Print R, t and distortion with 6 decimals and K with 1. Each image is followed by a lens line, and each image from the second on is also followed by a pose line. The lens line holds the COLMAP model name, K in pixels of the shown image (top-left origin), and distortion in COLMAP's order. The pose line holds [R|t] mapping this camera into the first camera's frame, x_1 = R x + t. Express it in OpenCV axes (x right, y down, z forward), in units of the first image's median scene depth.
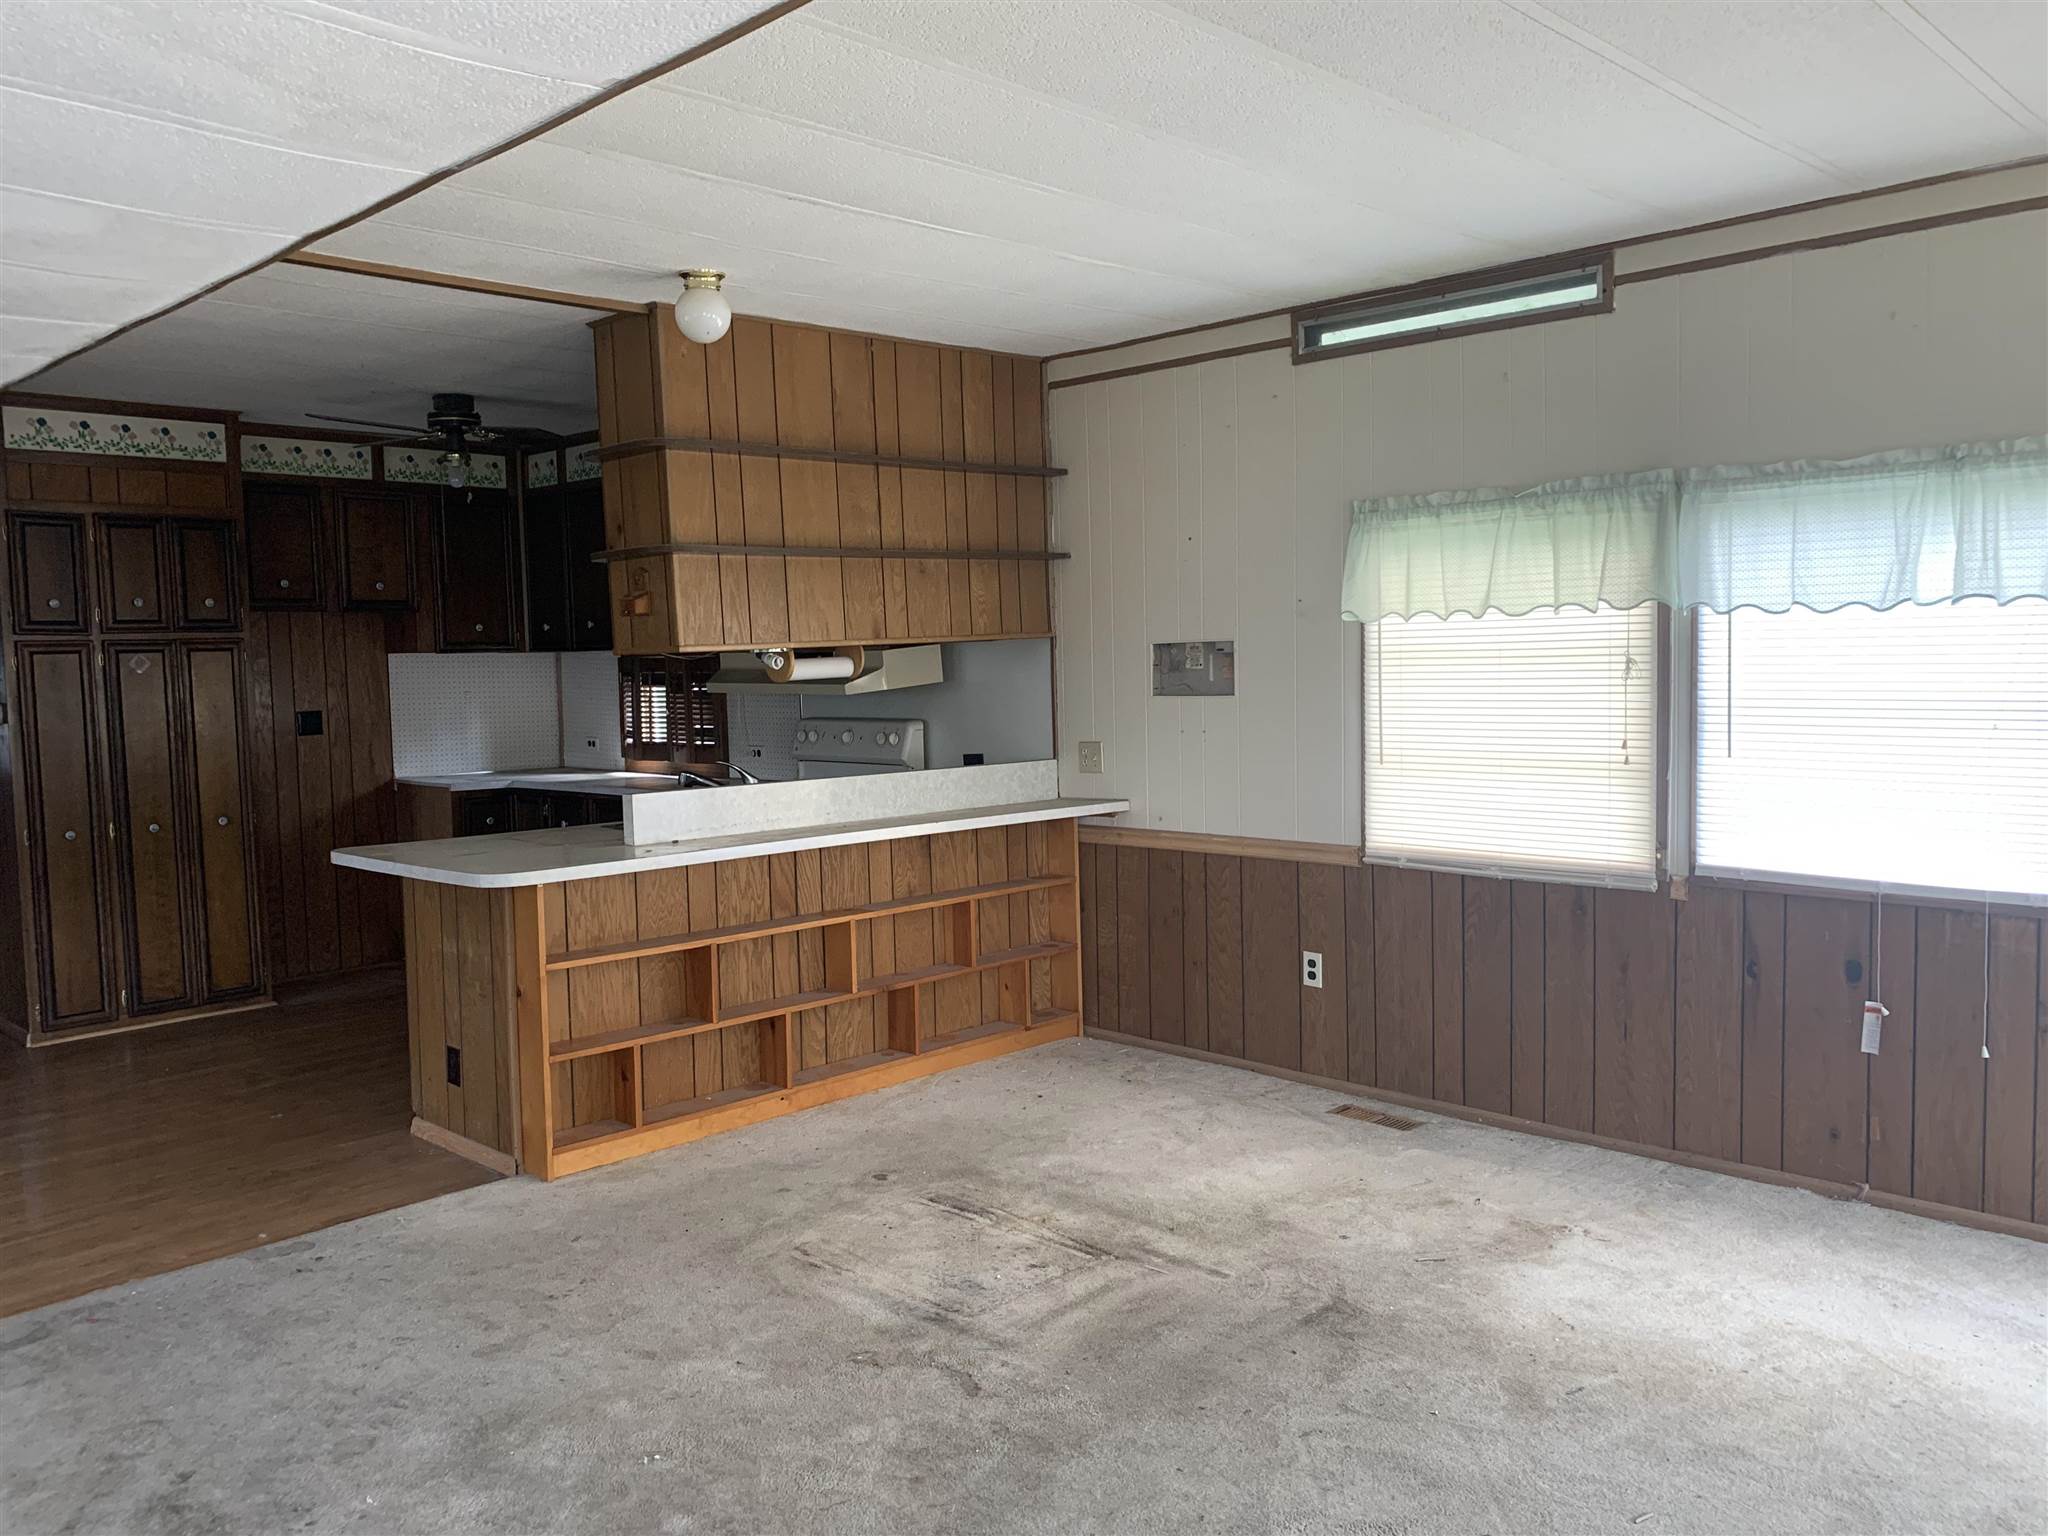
lens RADIAL K [[1556.4, 0, 1020.3], [0, 1556.4, 764.5], [0, 0, 1]] dist [0.037490, -0.027676]
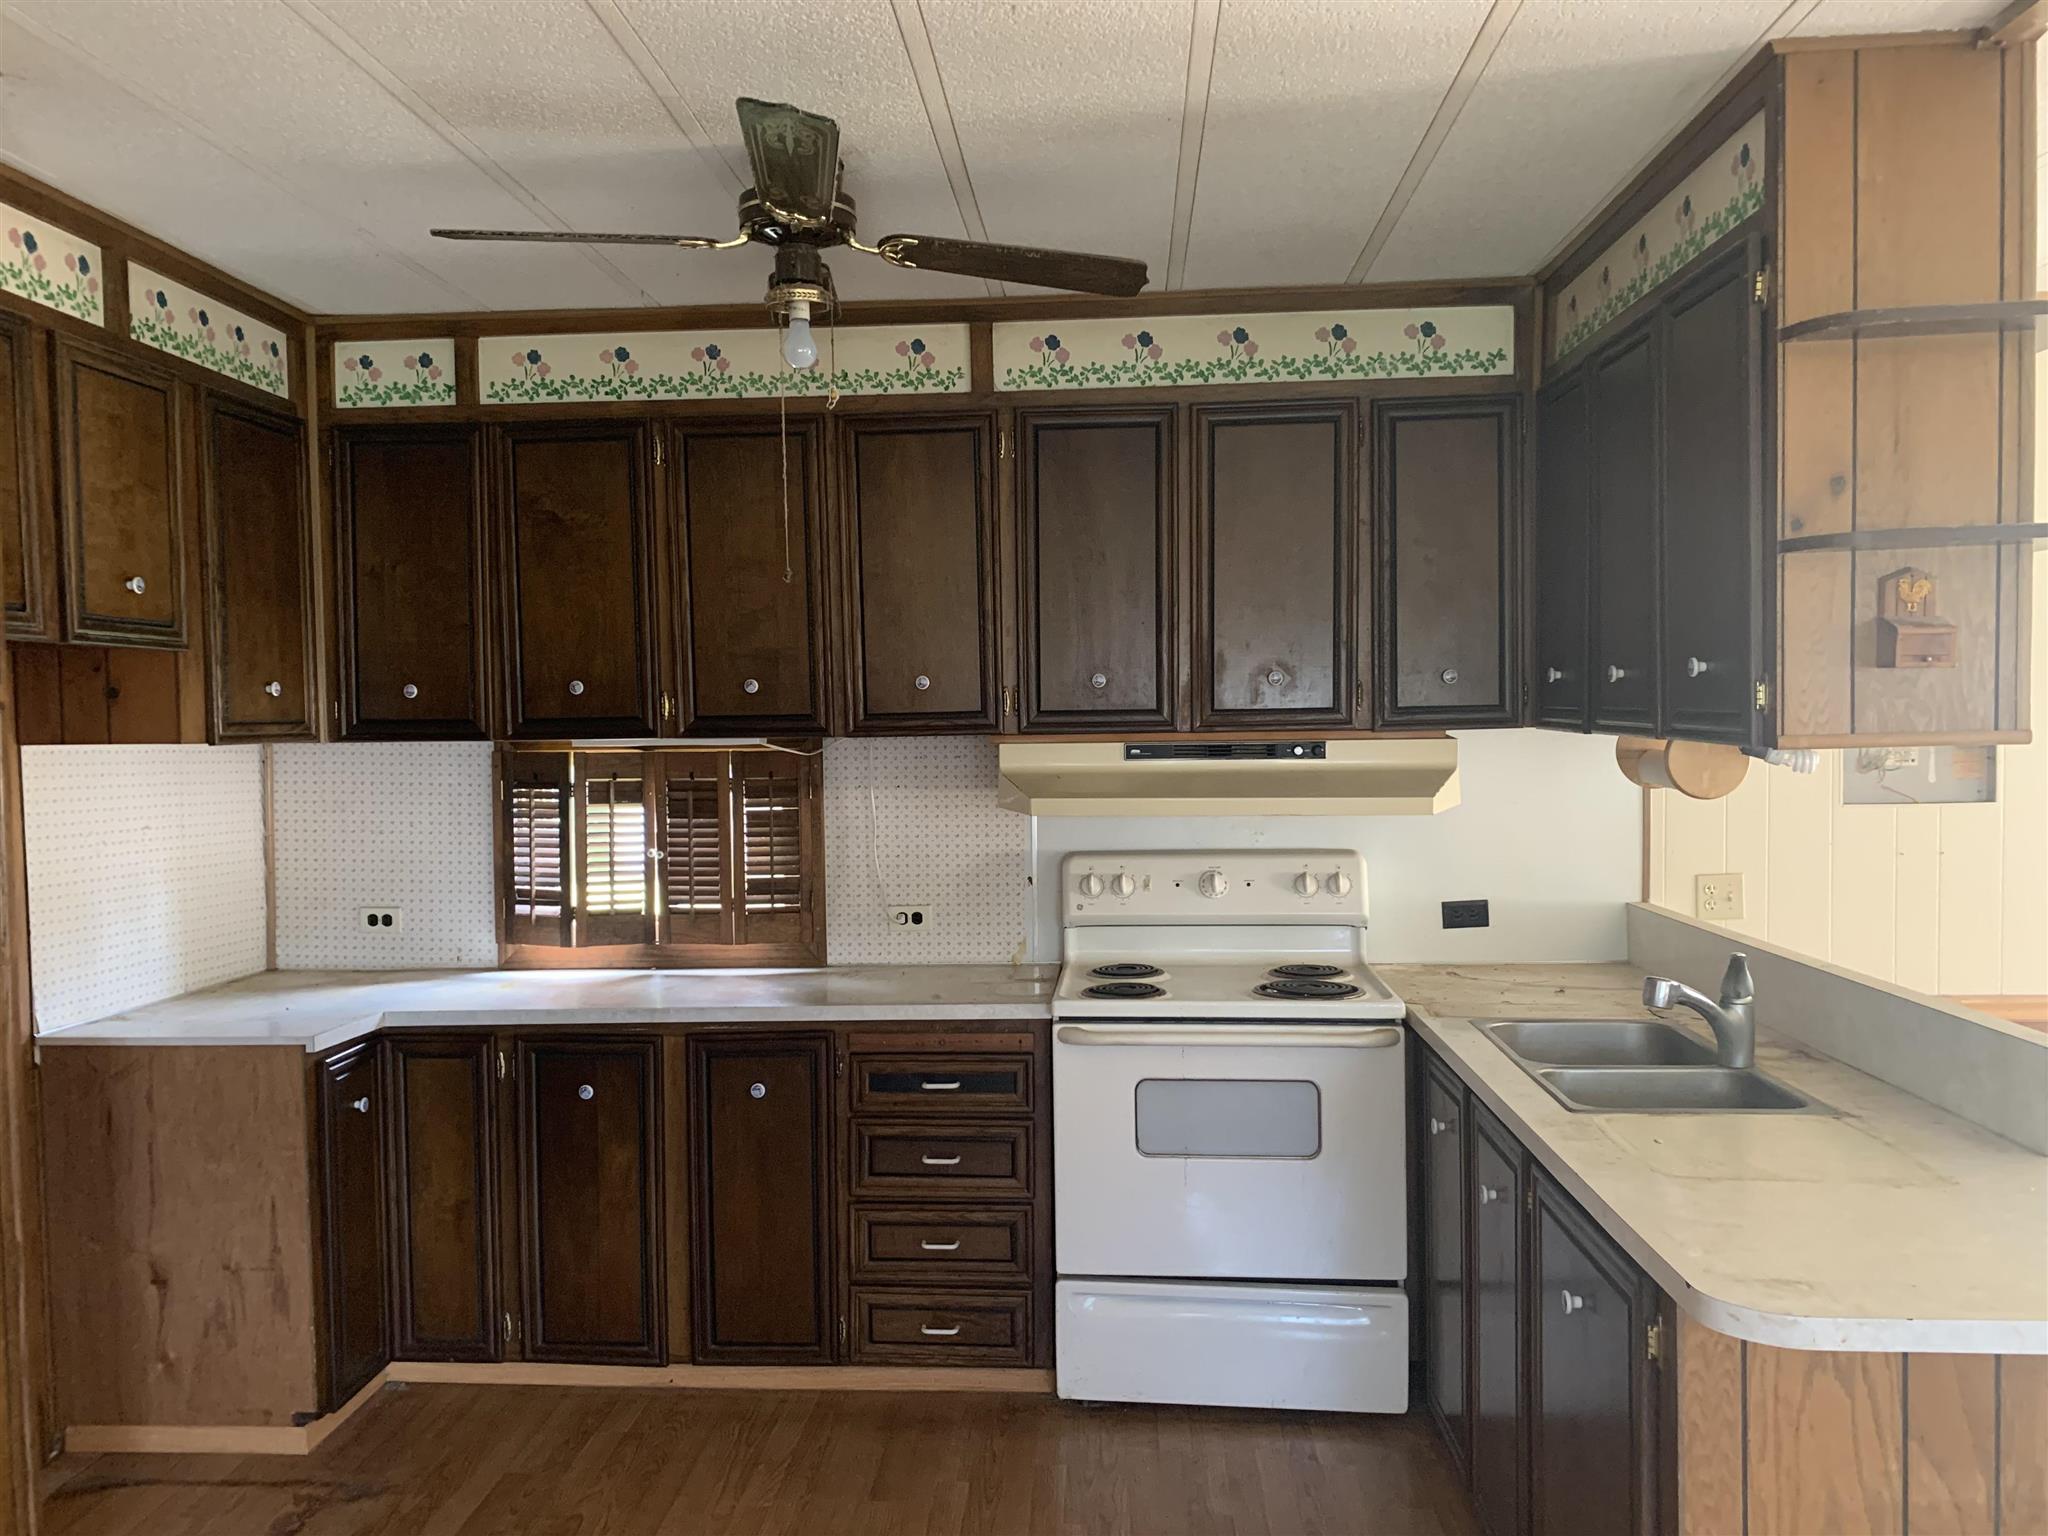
lens RADIAL K [[1556.4, 0, 1017.6], [0, 1556.4, 774.0], [0, 0, 1]] dist [0.037490, -0.027676]
pose [[0.770730, -0.013339, 0.637022, -0.483880], [0.044442, 0.998471, -0.032863, -0.038447], [-0.635610, 0.053639, 0.770145, 0.517018]]
